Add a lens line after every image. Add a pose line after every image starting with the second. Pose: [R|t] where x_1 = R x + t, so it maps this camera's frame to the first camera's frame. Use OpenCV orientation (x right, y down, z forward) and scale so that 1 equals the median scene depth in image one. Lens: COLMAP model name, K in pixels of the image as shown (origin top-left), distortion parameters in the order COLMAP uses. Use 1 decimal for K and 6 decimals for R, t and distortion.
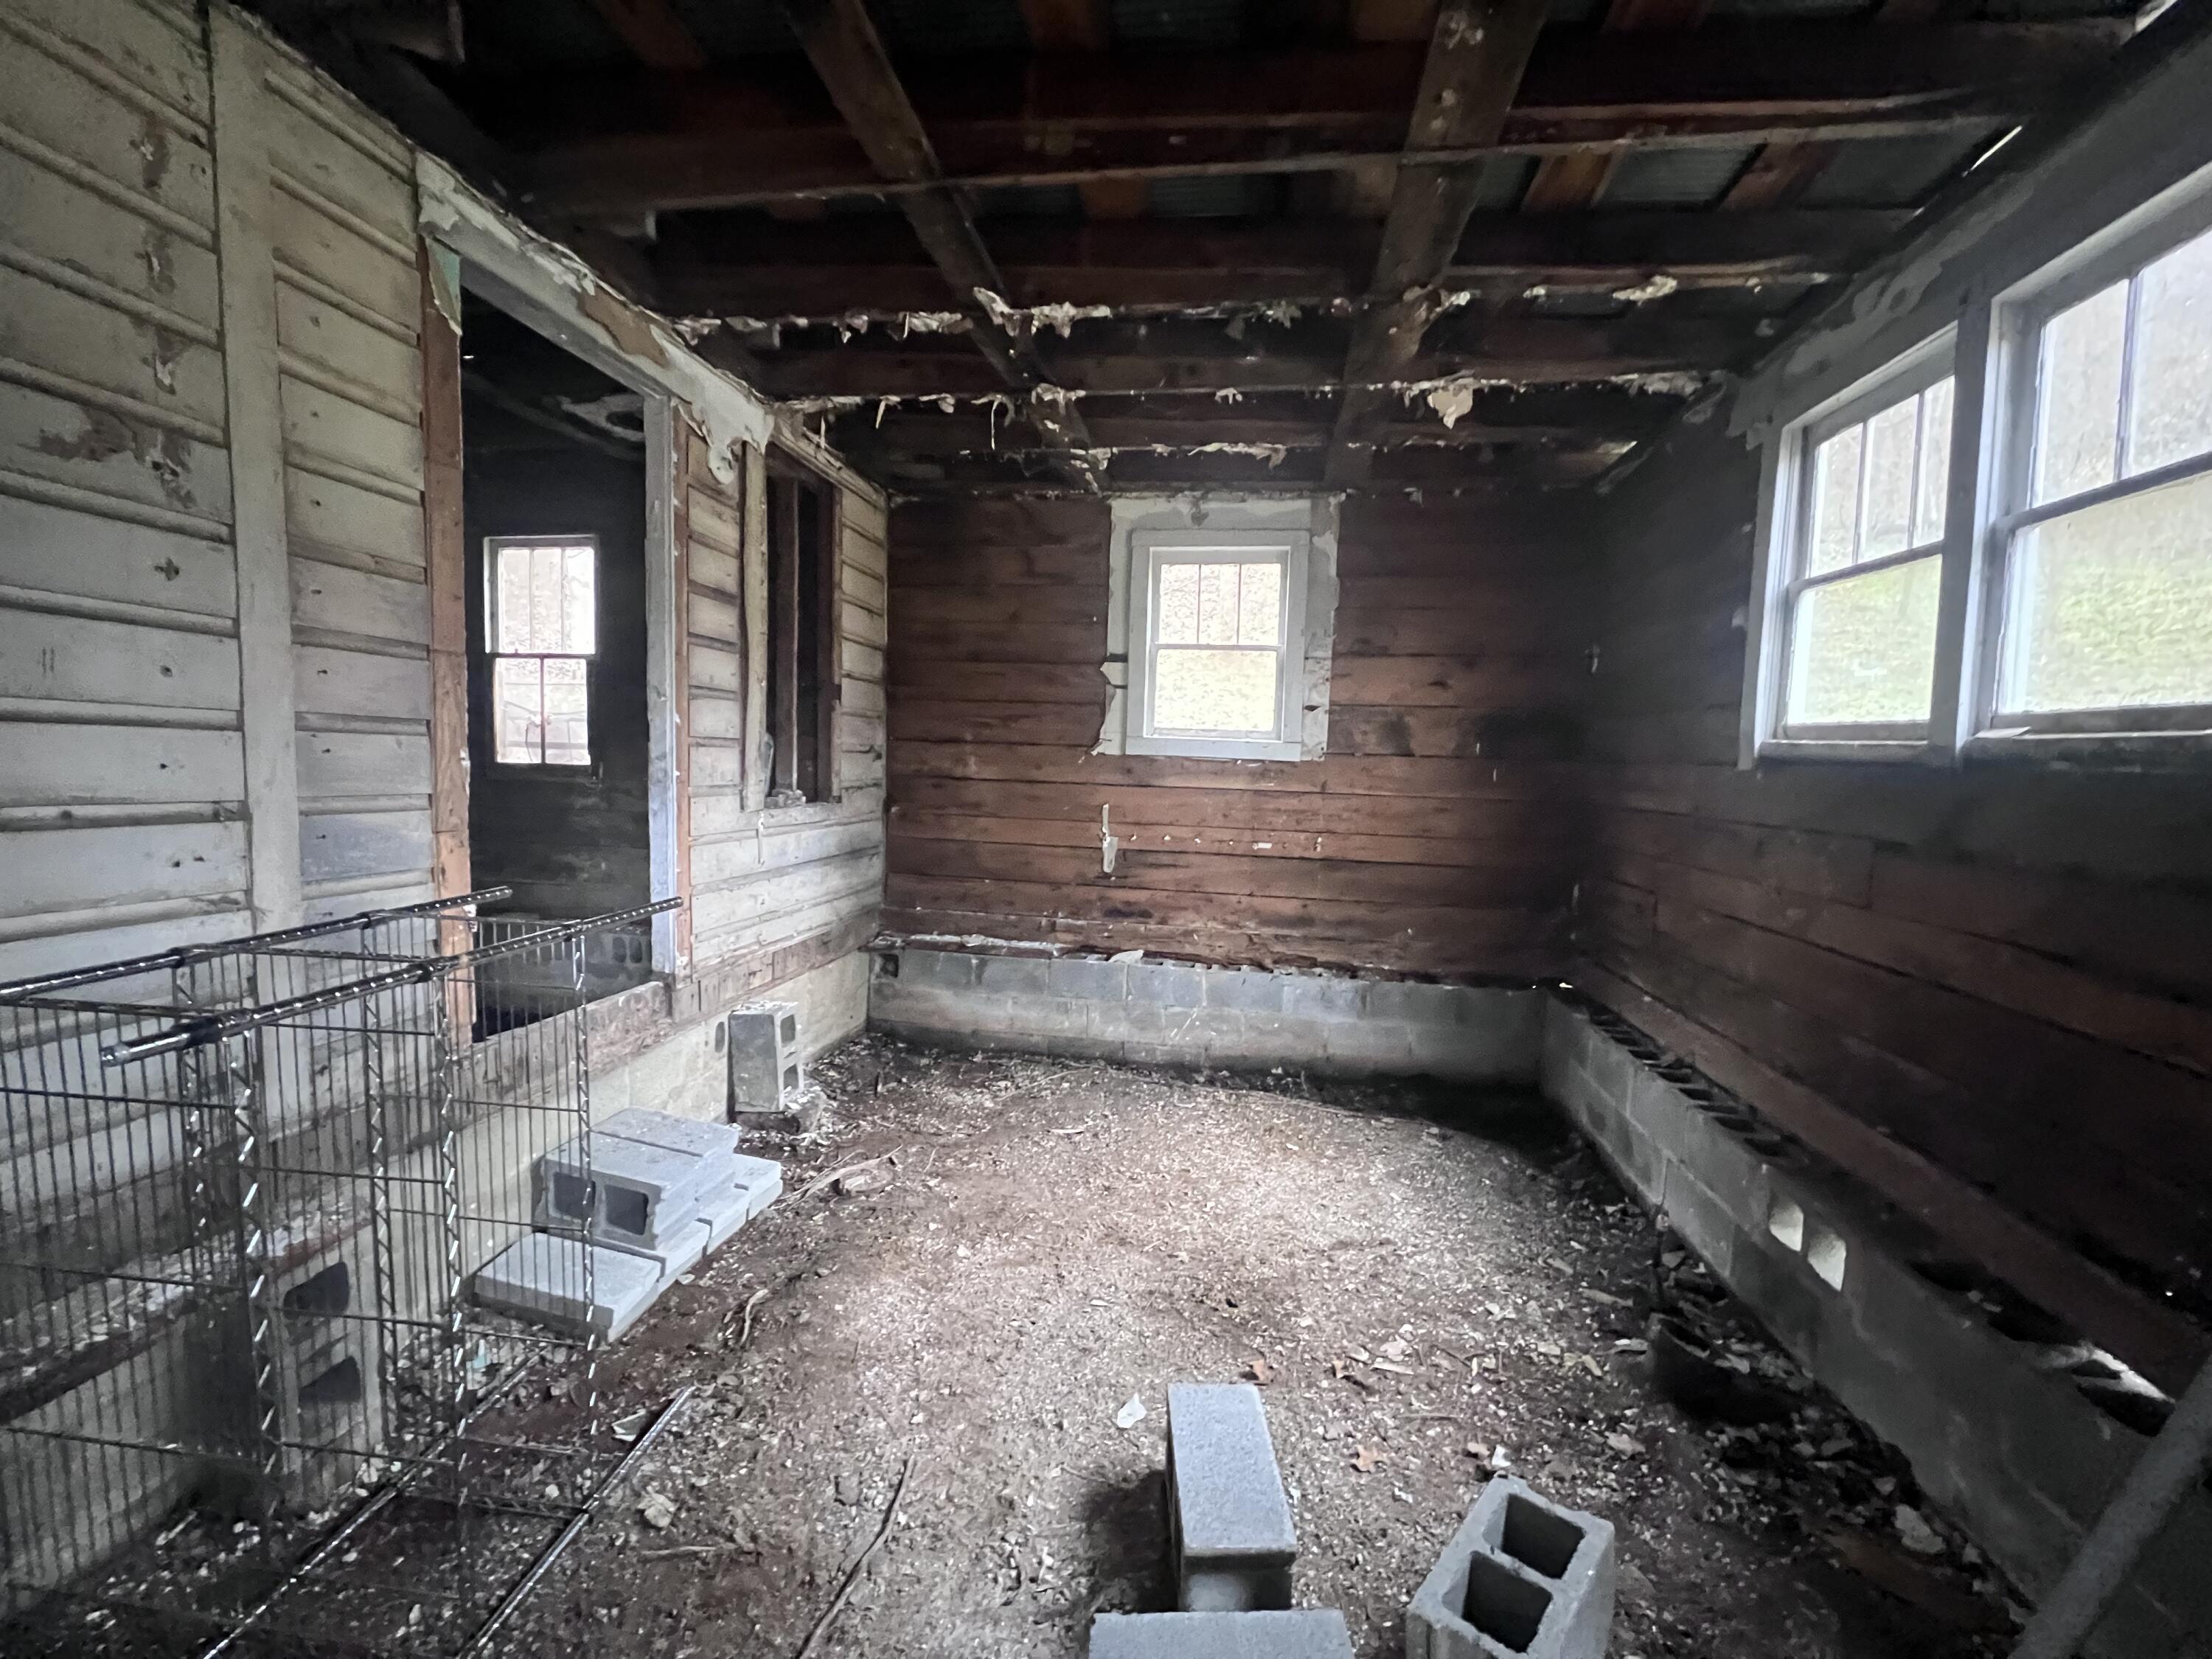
lens RADIAL K [[874.9, 0, 1112.2], [0, 874.9, 824.7], [0, 0, 1]] dist [-0.000694, 0.000329]
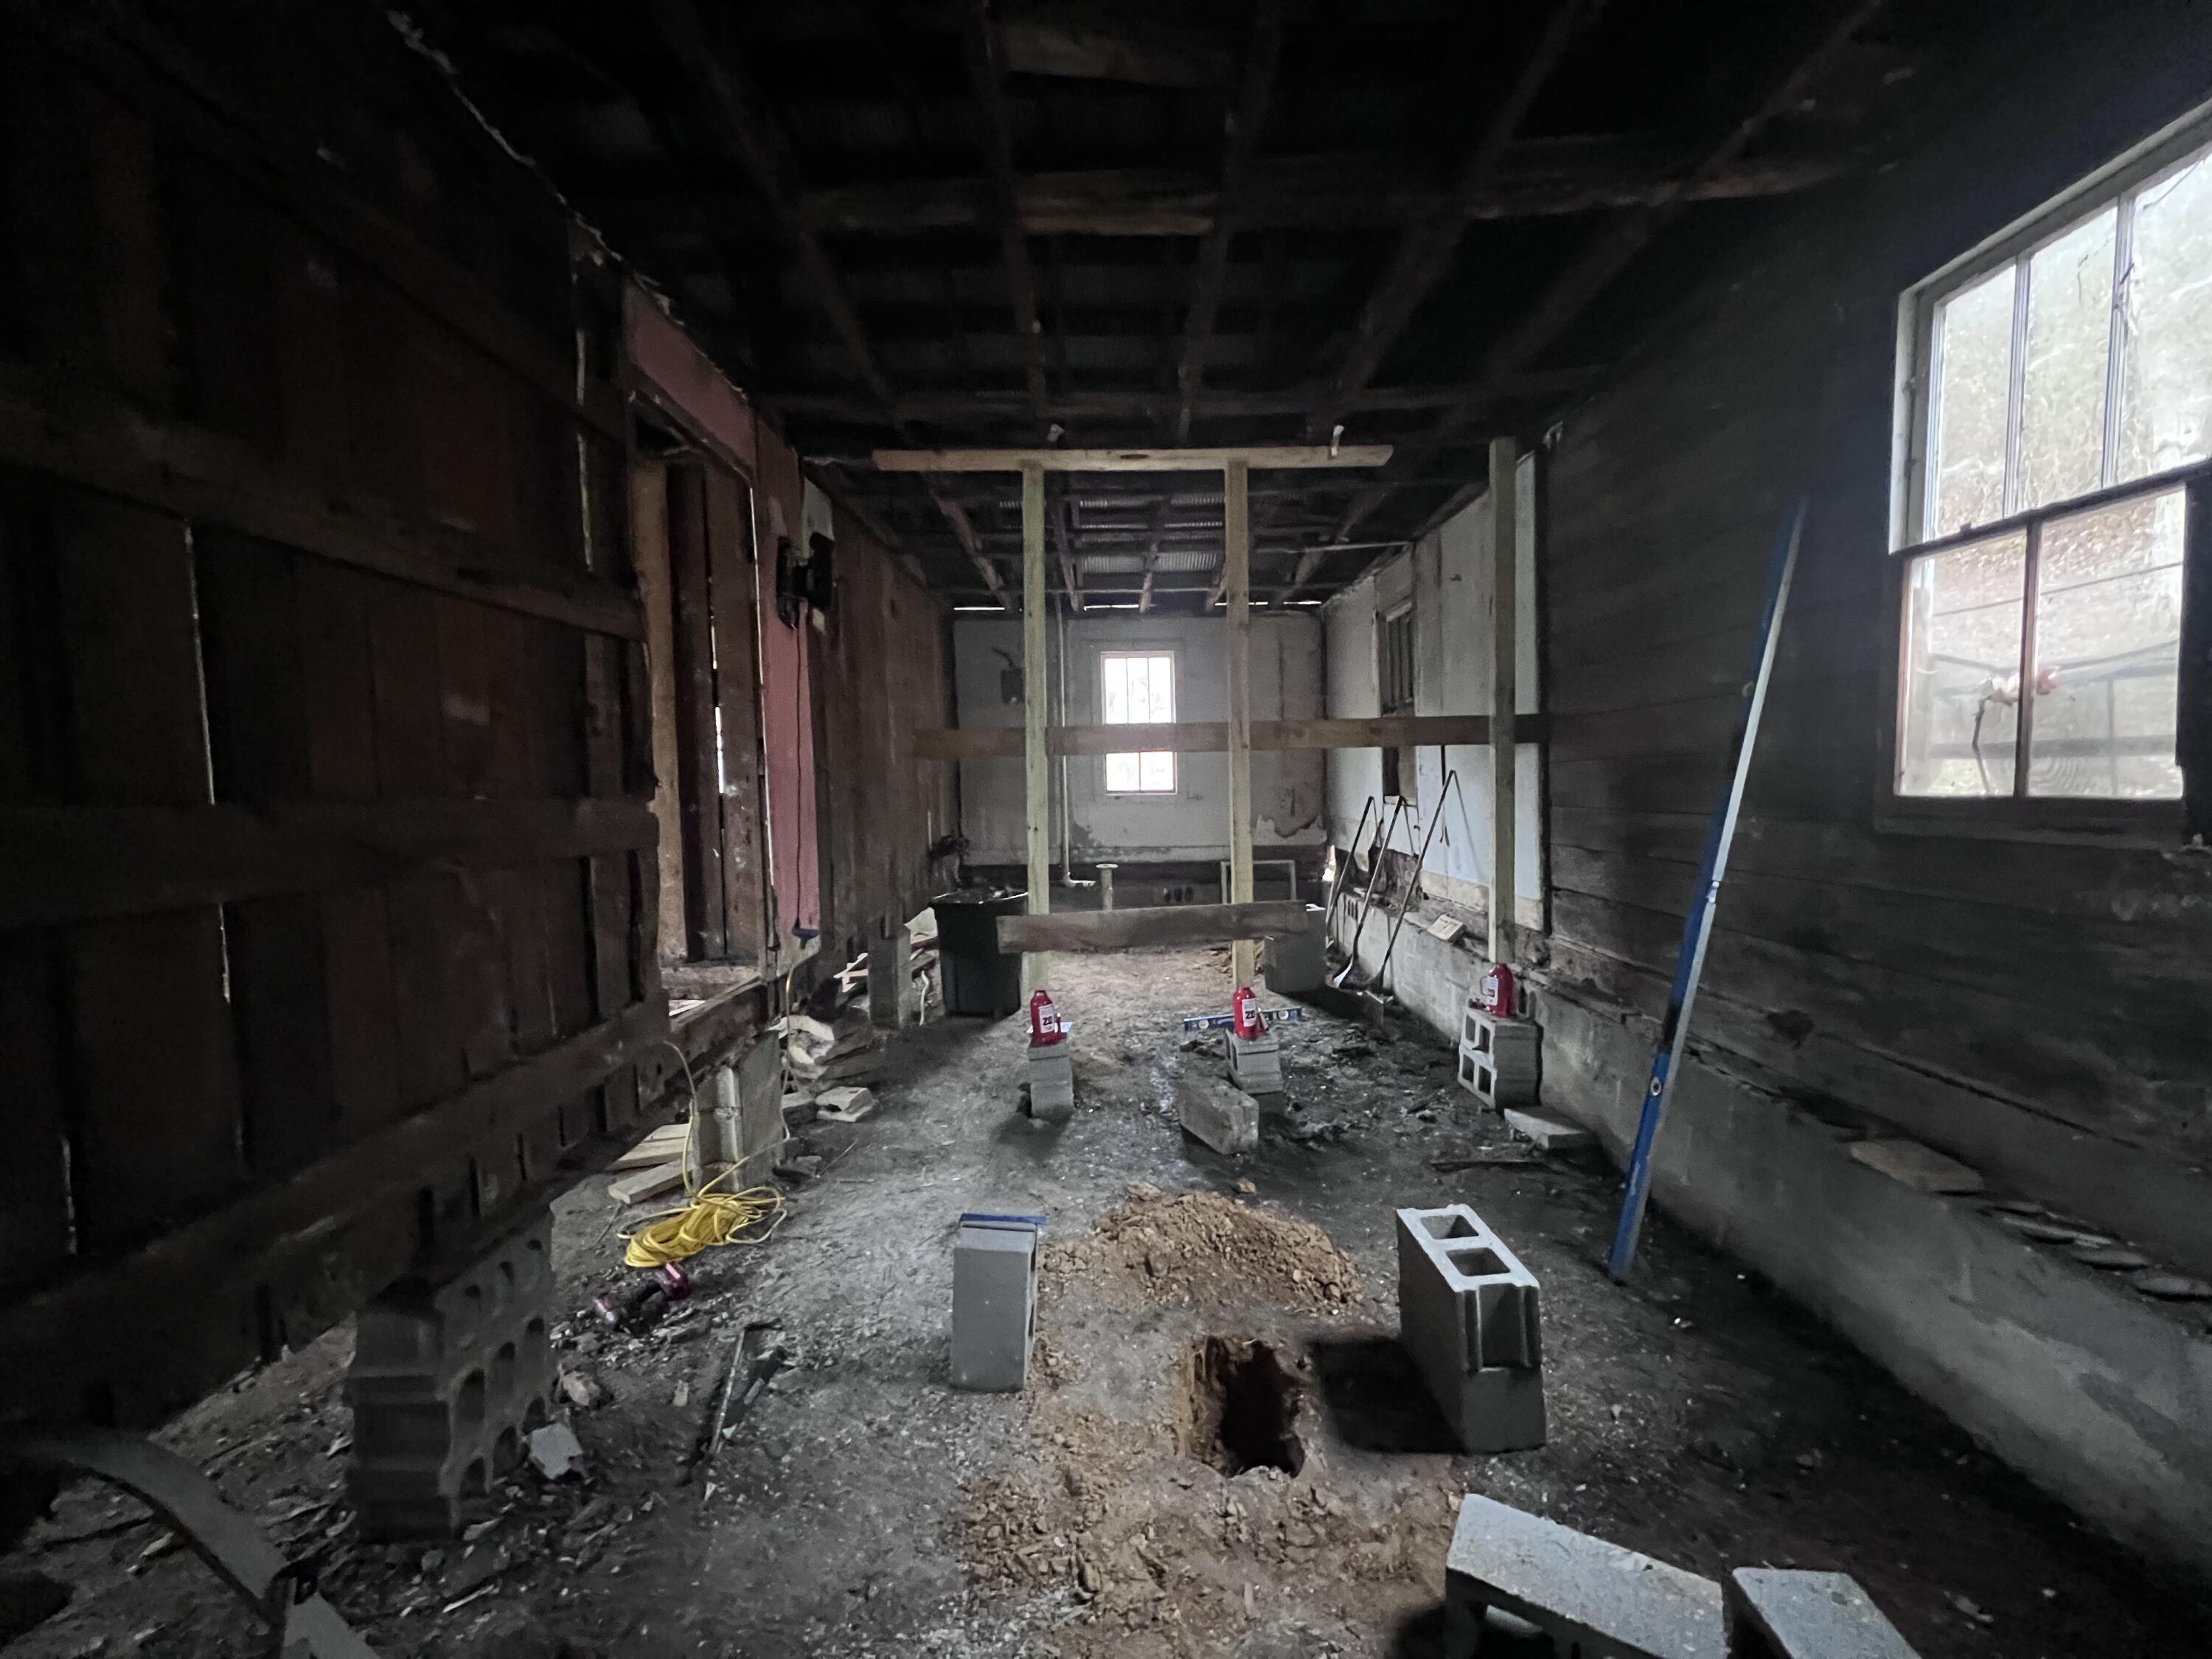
lens RADIAL K [[874.9, 0, 1109.4], [0, 874.9, 827.7], [0, 0, 1]] dist [-0.000694, 0.000329]
pose [[0.149153, 0.025666, -0.988481, -0.325238], [-0.048546, 0.998648, 0.018605, -0.043441], [0.987622, 0.045212, 0.150197, 0.540972]]
